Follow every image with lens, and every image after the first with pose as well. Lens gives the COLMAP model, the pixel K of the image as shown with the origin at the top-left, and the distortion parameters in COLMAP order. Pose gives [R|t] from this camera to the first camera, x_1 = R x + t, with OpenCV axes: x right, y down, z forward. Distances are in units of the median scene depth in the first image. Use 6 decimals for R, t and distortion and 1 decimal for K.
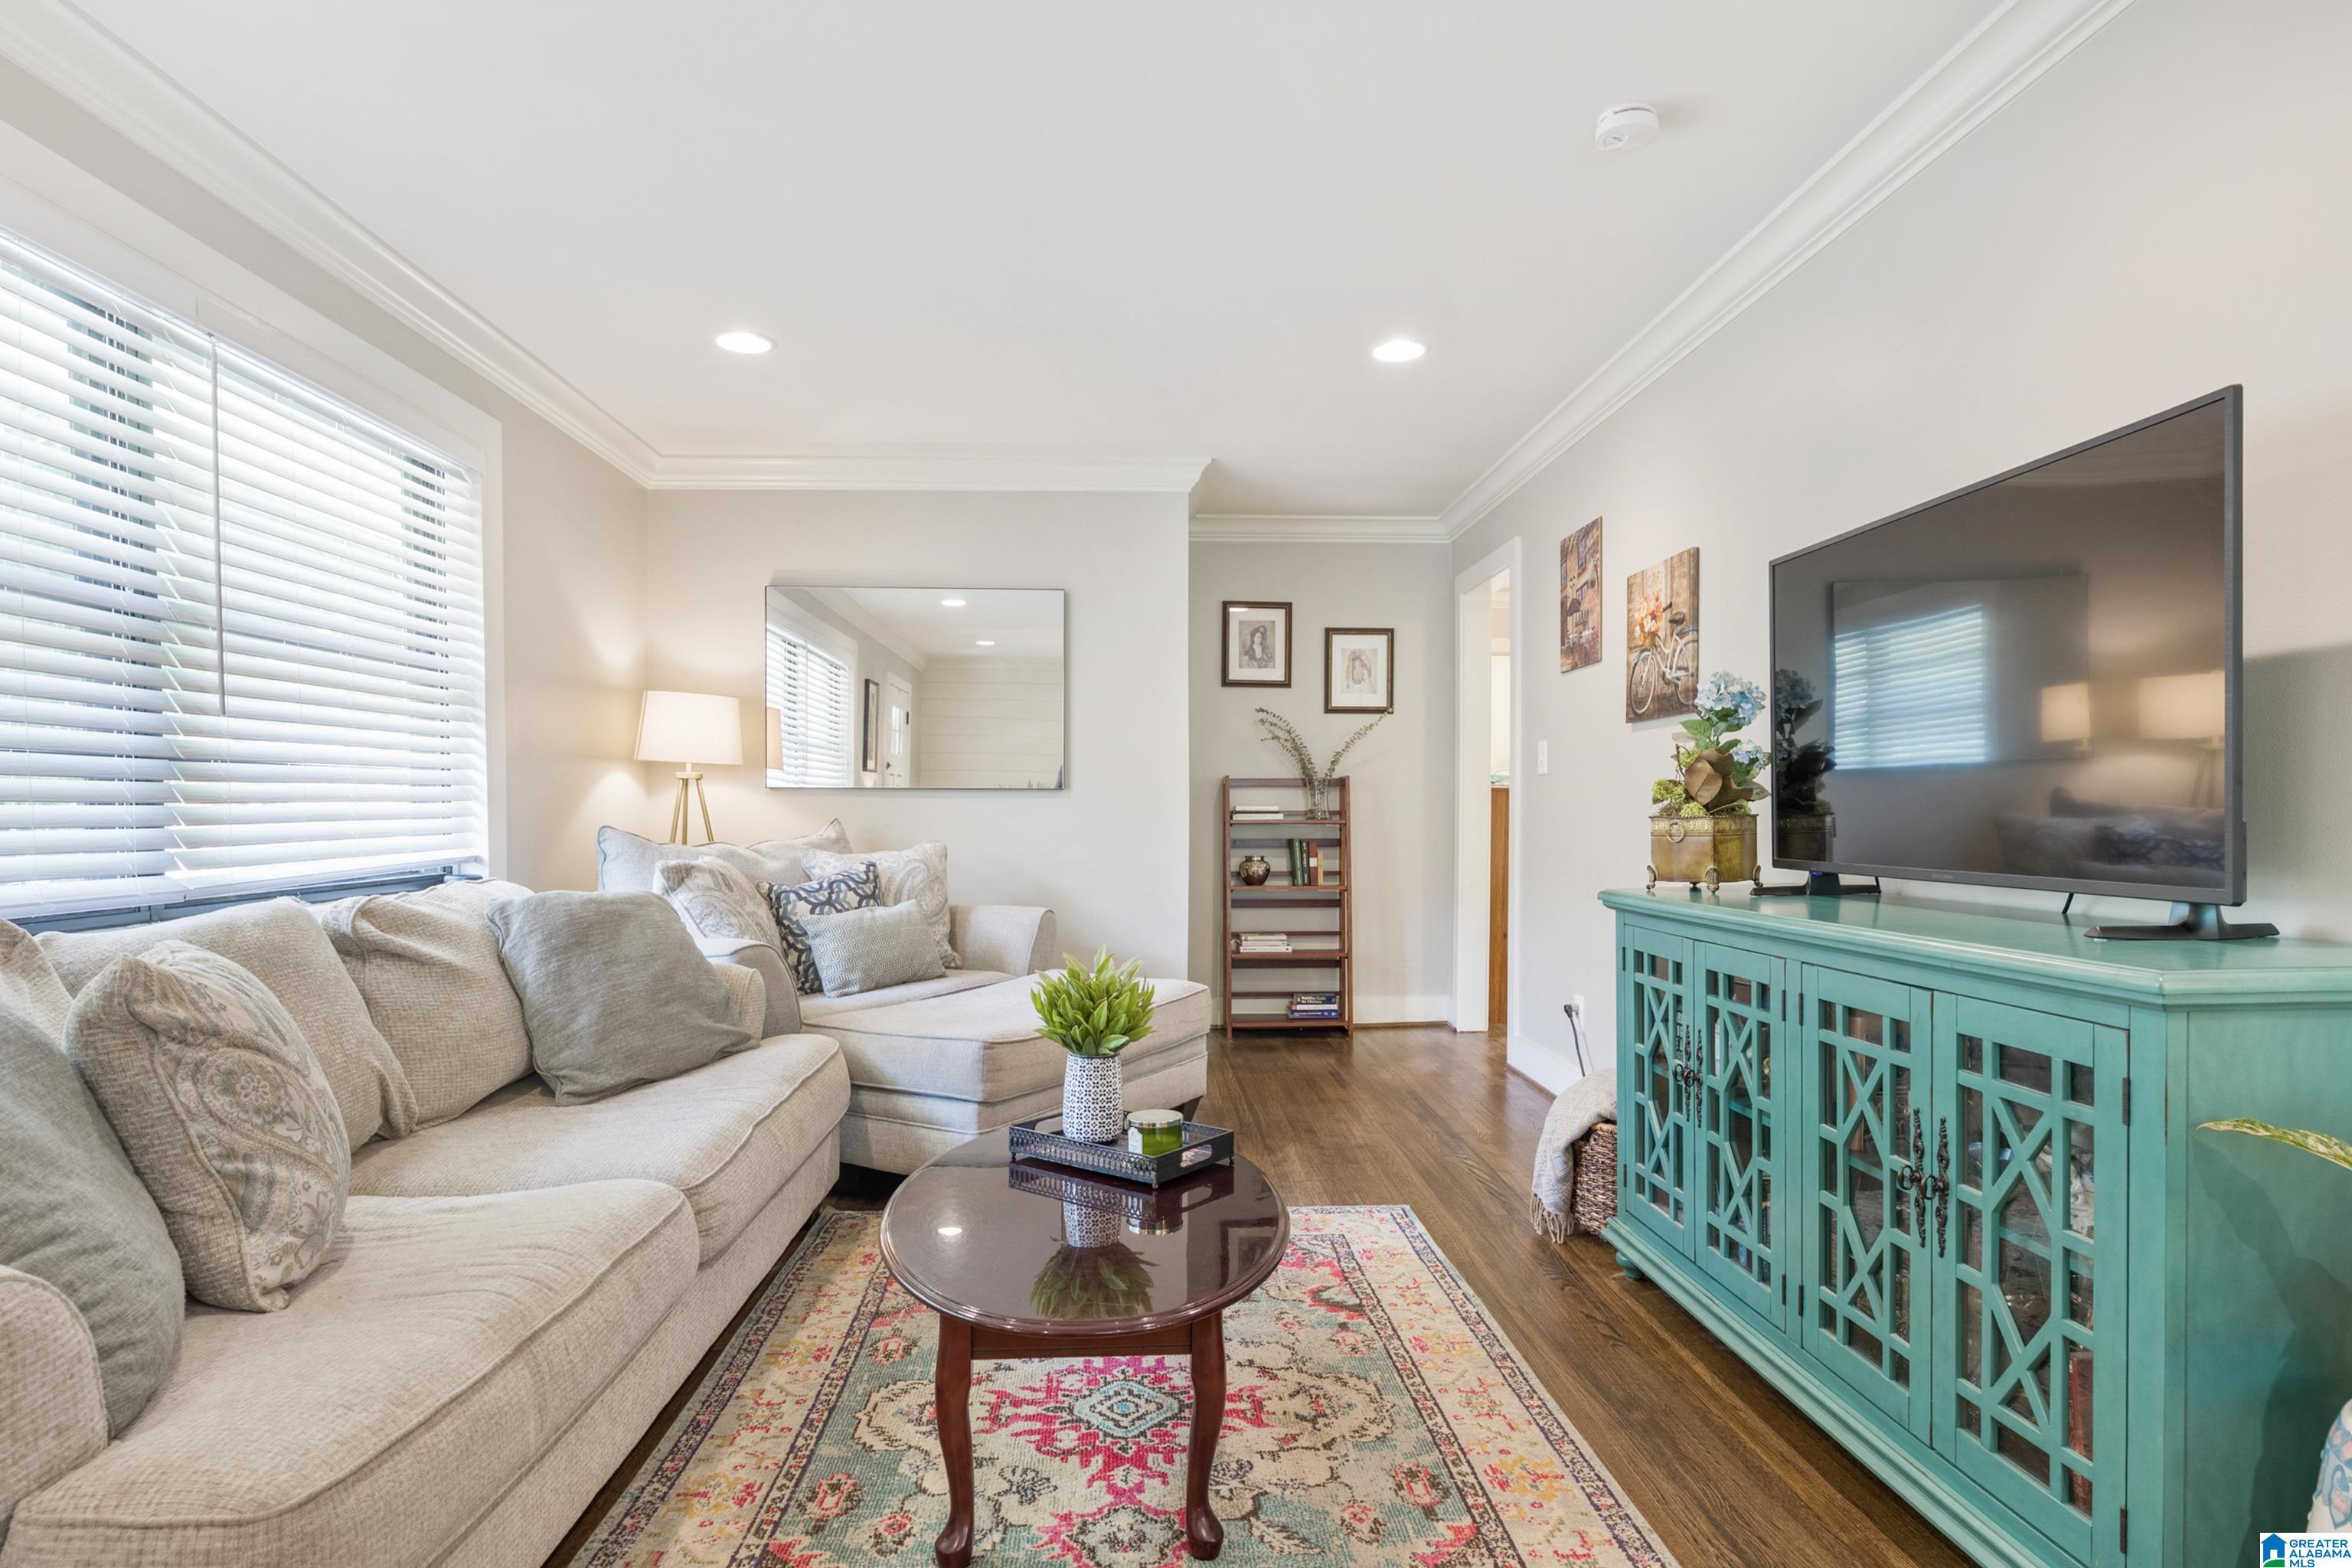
lens RADIAL K [[1290.1, 0, 1177.1], [0, 1290.1, 798.3], [0, 0, 1]] dist [0.000597, 0.000078]
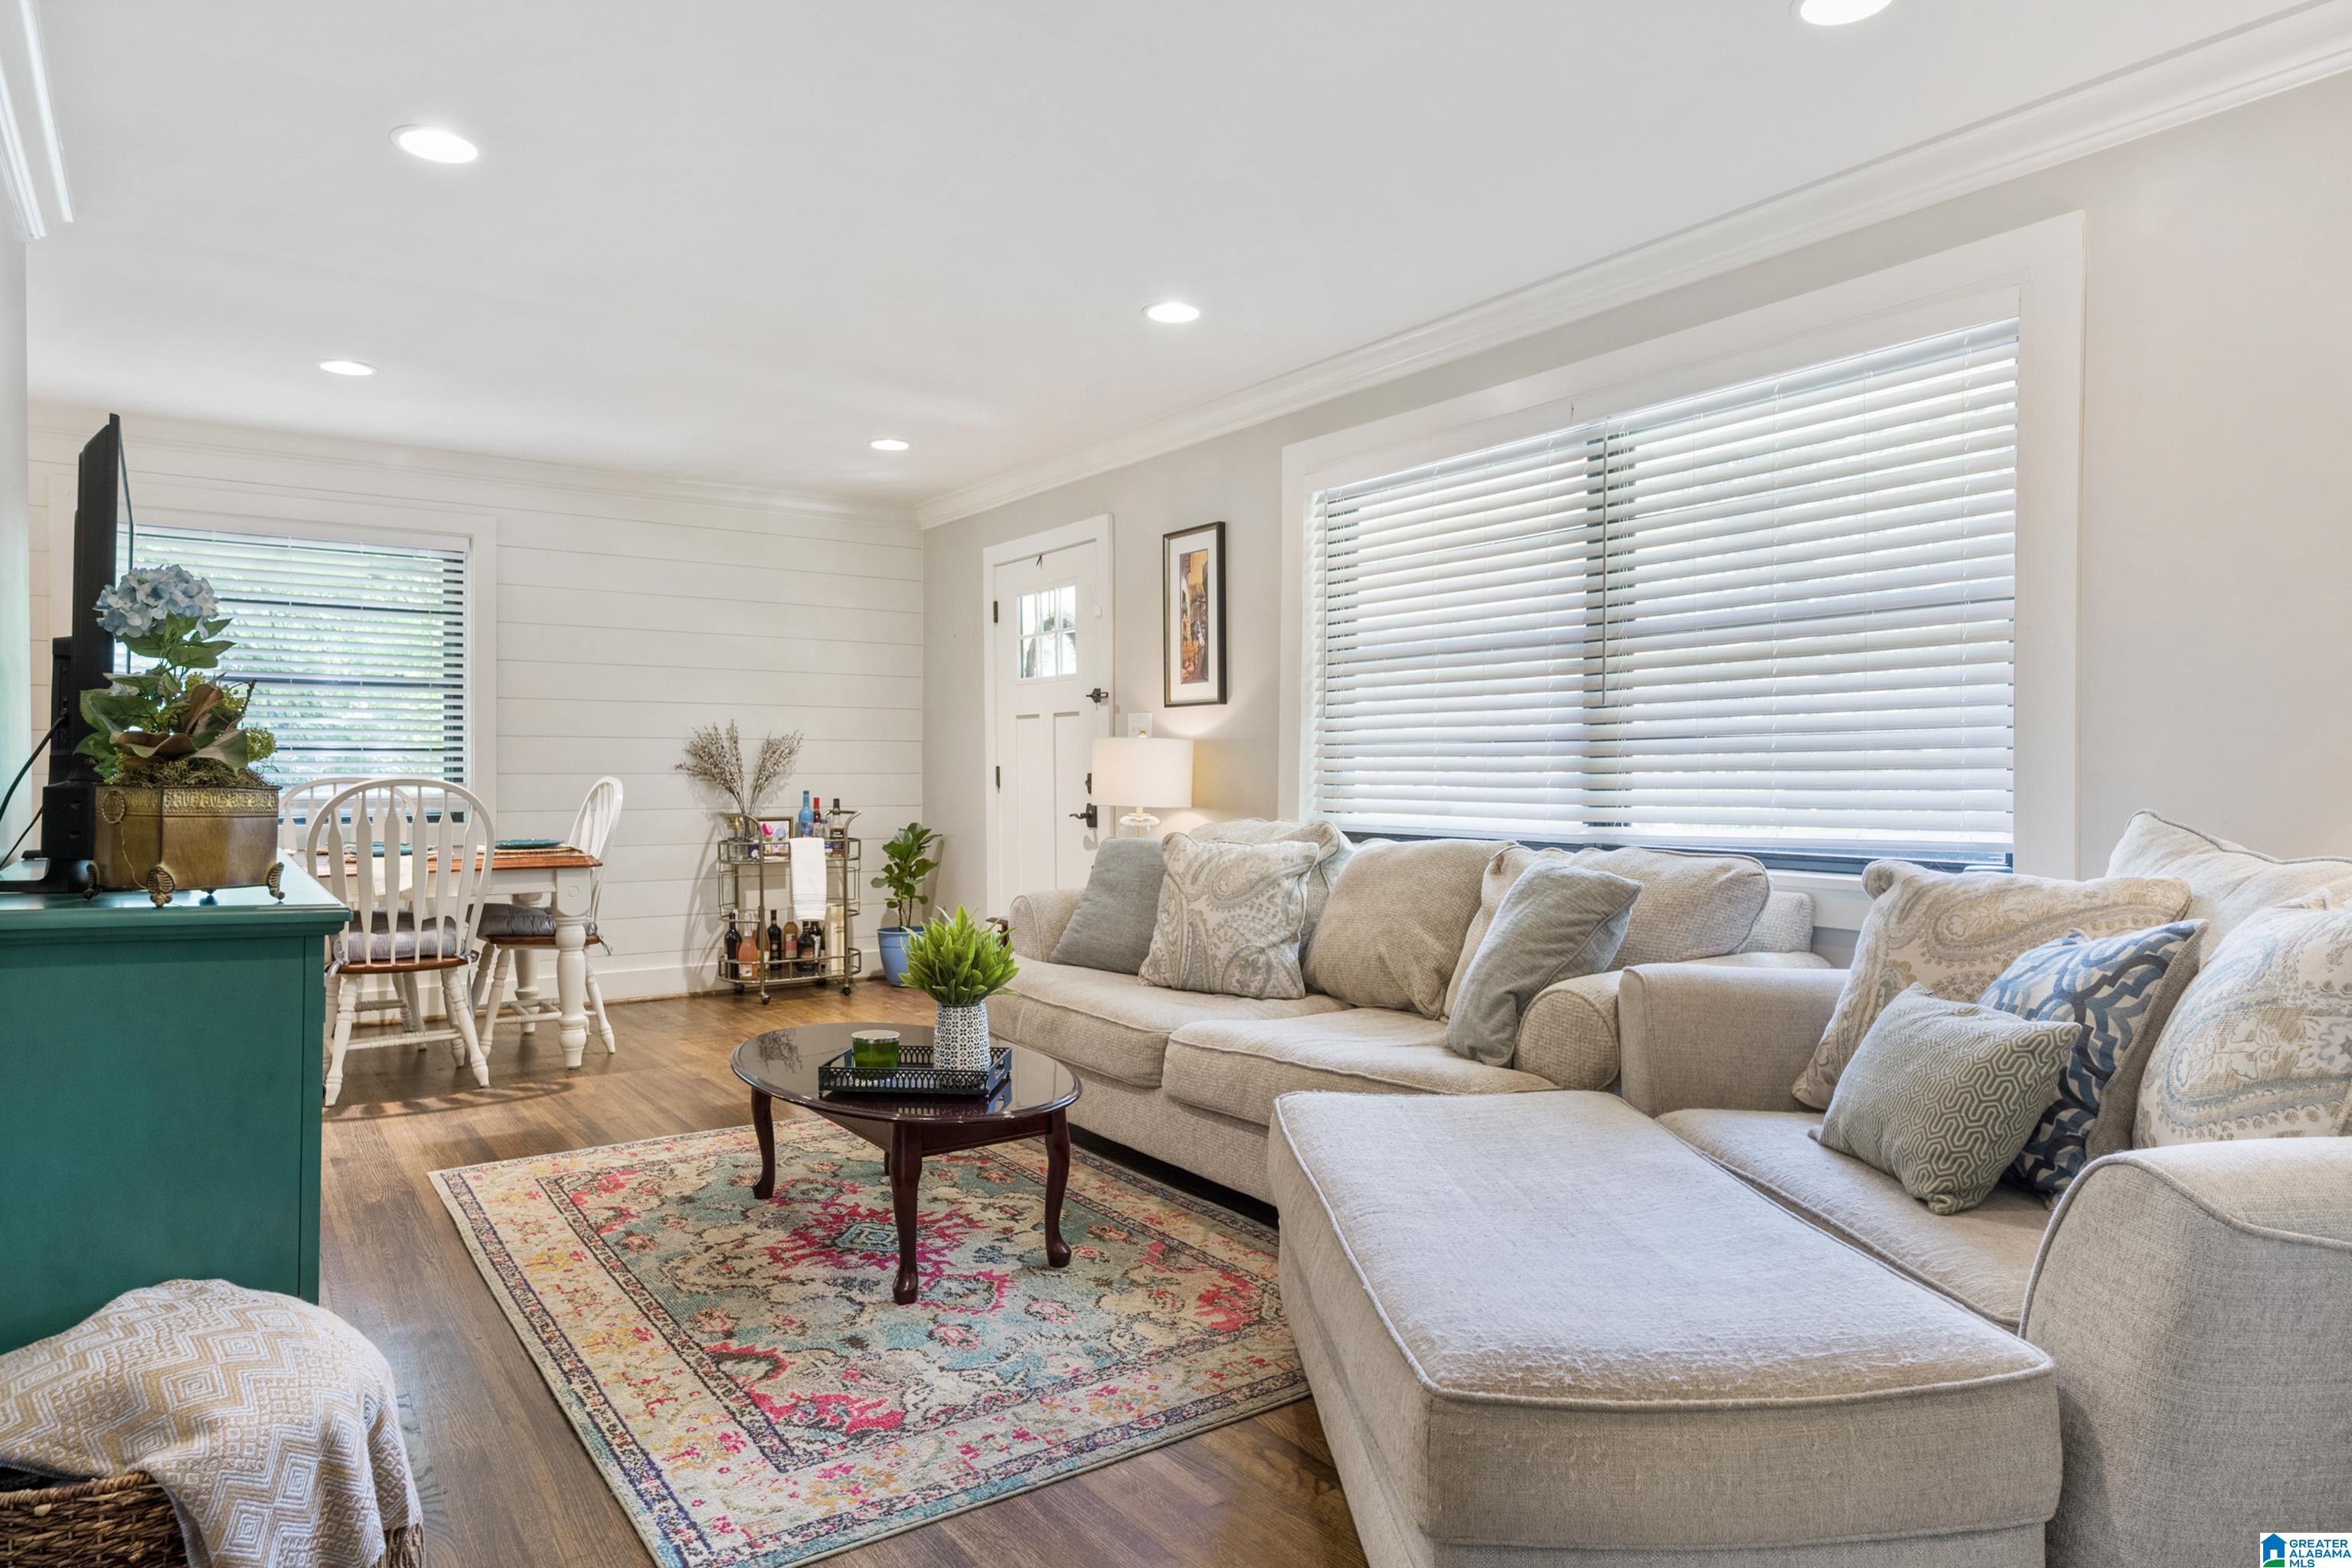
lens RADIAL K [[1411.0, 0, 1177.4], [0, 1411.0, 771.3], [0, 0, 1]] dist [-0.001286, 0.000624]
pose [[-0.843755, -0.002706, -0.536722, 0.428309], [0.001553, 0.999971, -0.007483, 0.014545], [0.536727, -0.007148, -0.843726, 2.166316]]
